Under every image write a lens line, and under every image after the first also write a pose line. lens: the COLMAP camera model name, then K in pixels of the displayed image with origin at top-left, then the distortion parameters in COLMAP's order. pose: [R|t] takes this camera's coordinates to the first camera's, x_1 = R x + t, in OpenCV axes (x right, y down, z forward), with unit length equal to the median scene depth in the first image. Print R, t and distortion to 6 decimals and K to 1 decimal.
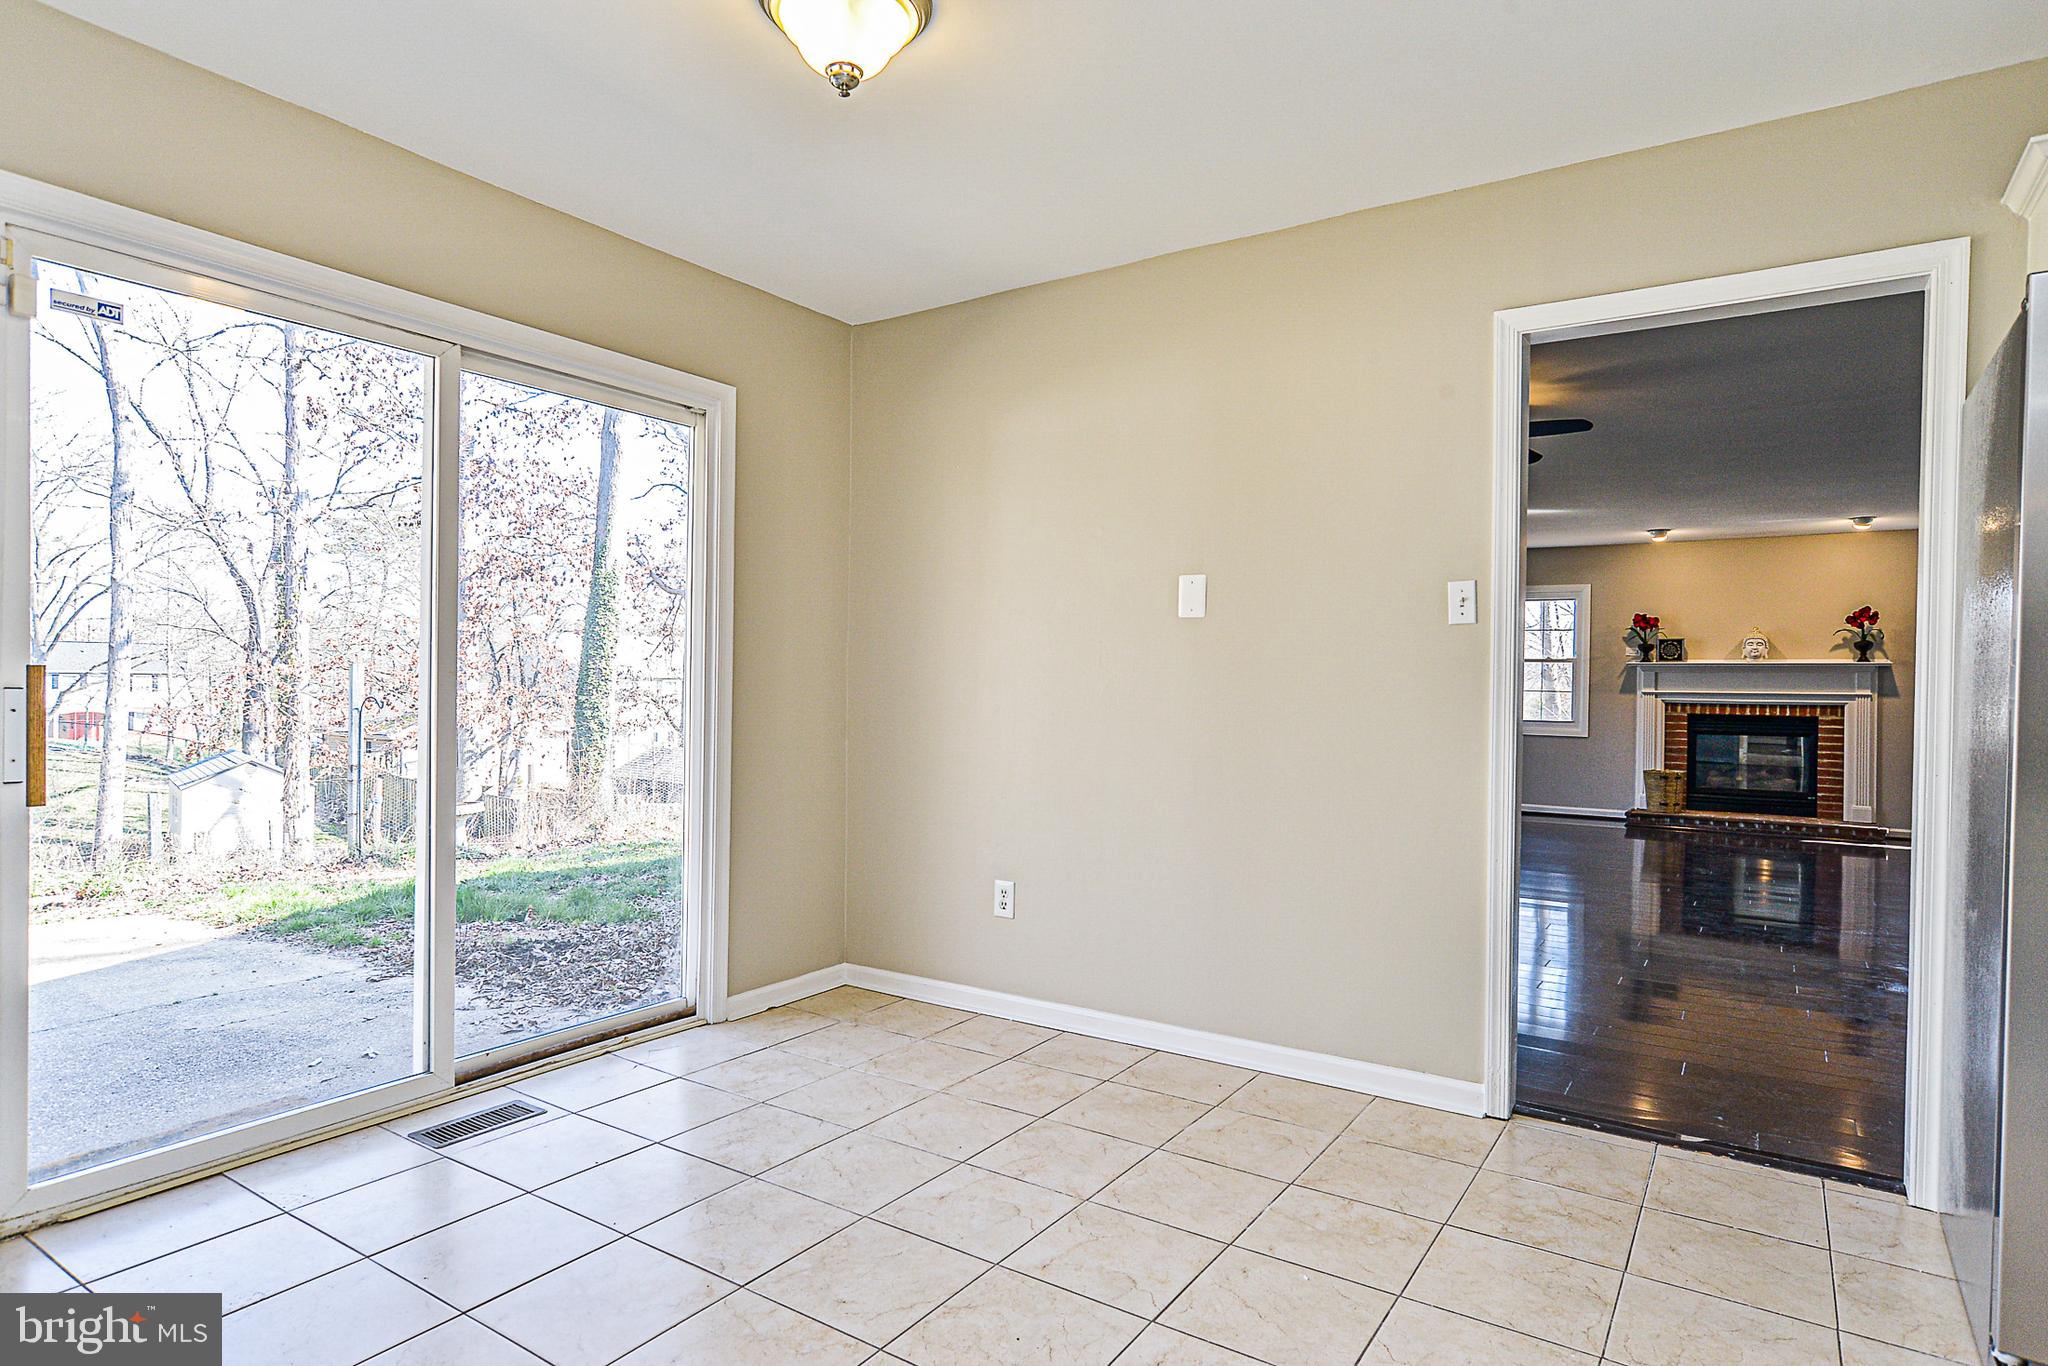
lens RADIAL K [[1133.0, 0, 1024.0], [0, 1133.0, 683.0], [0, 0, 1]] dist [-0.014564, 0.001587]
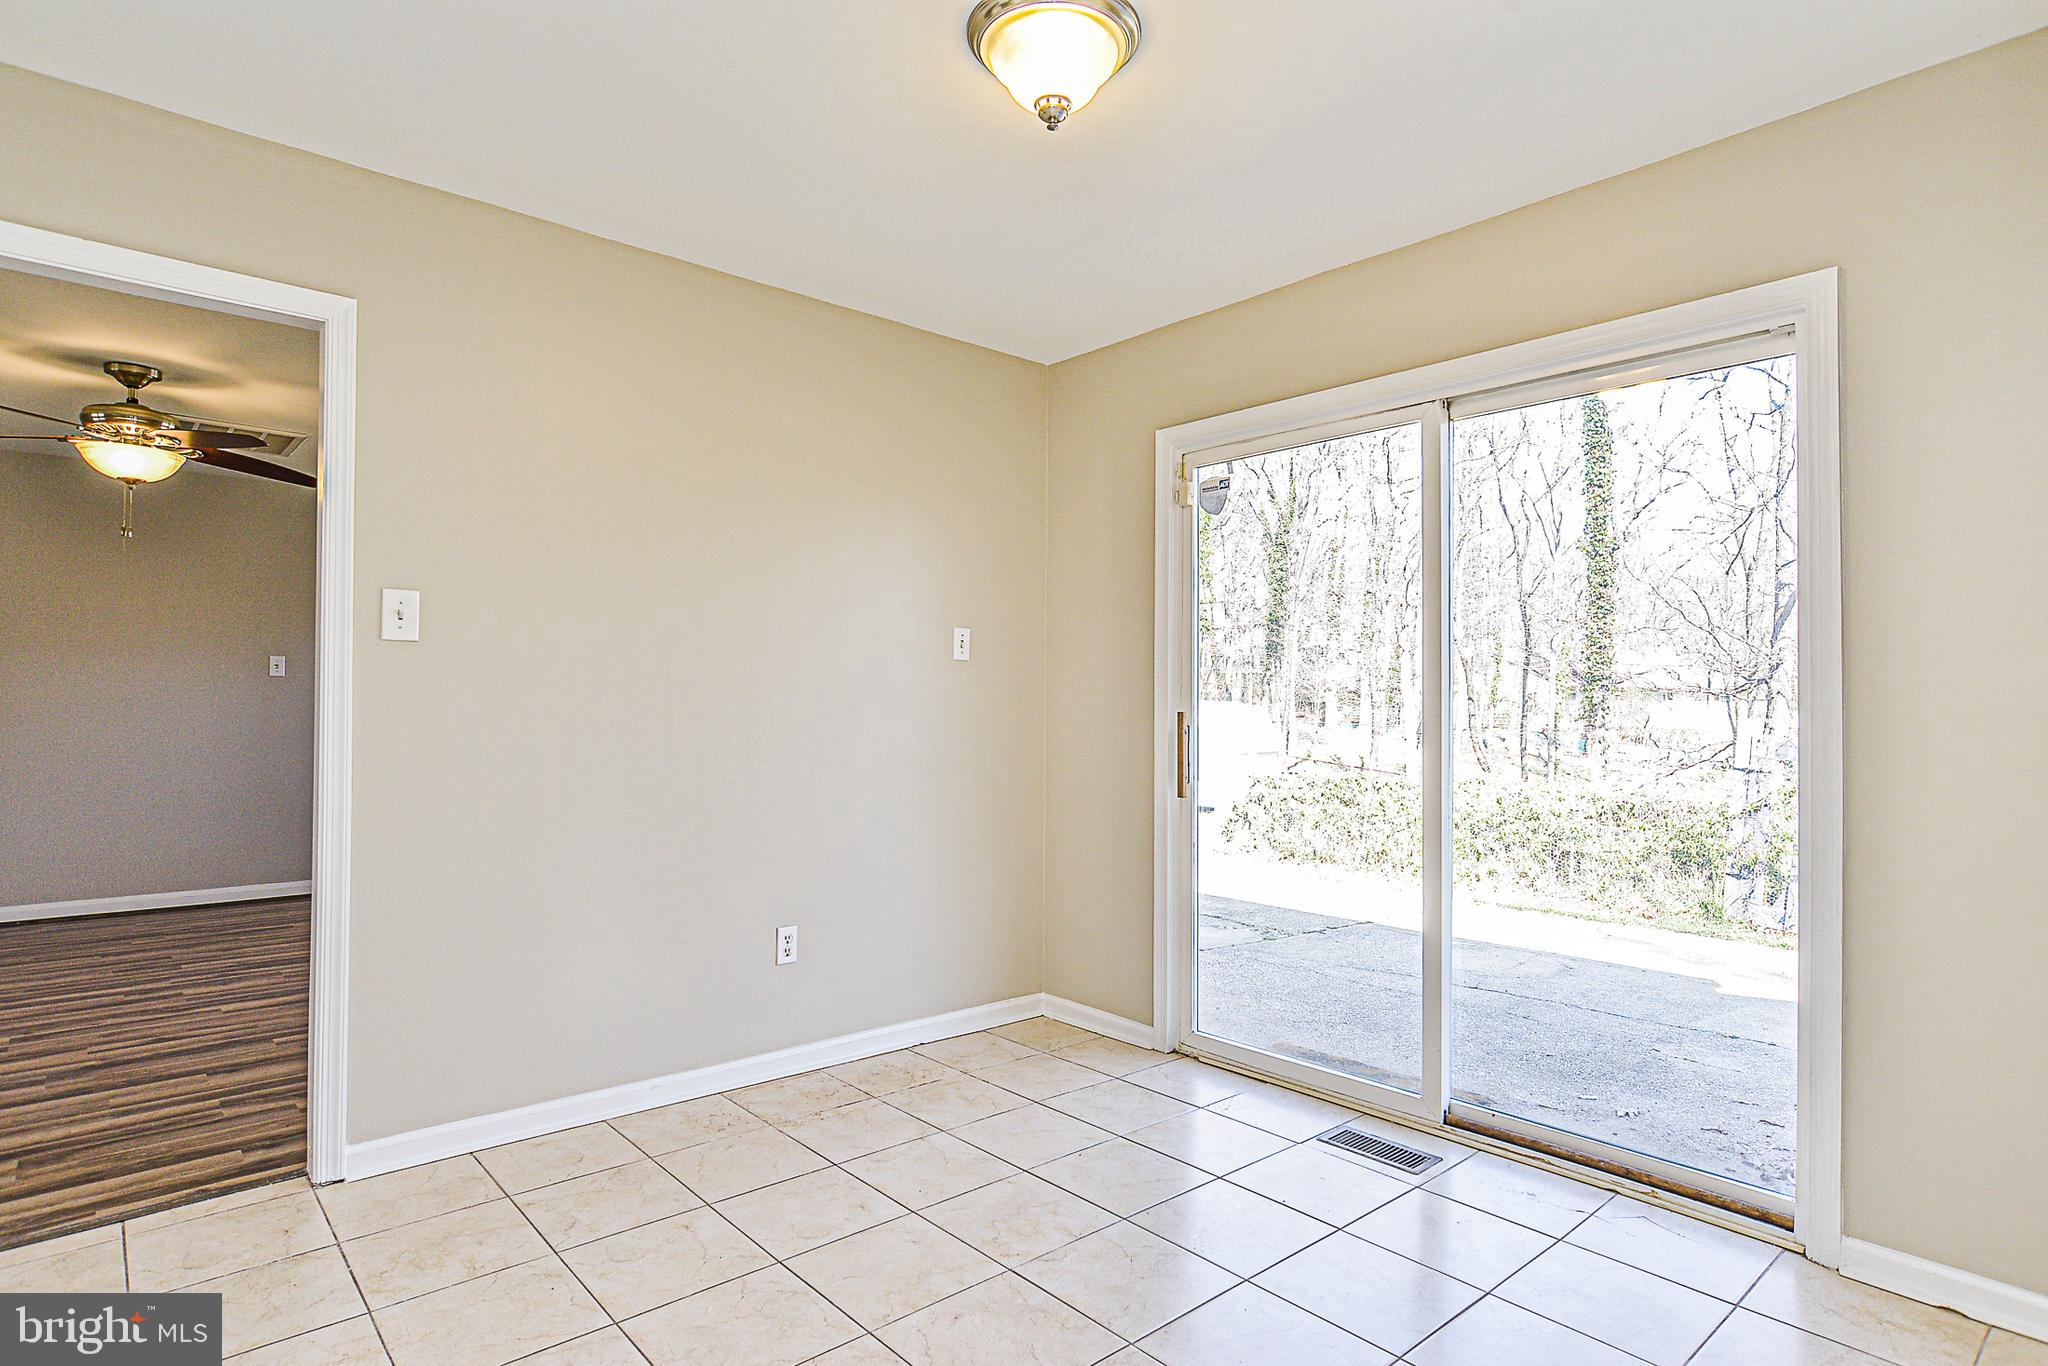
lens RADIAL K [[1133.0, 0, 1024.0], [0, 1133.0, 683.0], [0, 0, 1]] dist [-0.014564, 0.001587]
pose [[-0.276163, -0.025451, -0.960774, 1.056916], [-0.008683, 0.999675, -0.023986, -0.019743], [0.961071, 0.001718, -0.276294, 1.661235]]
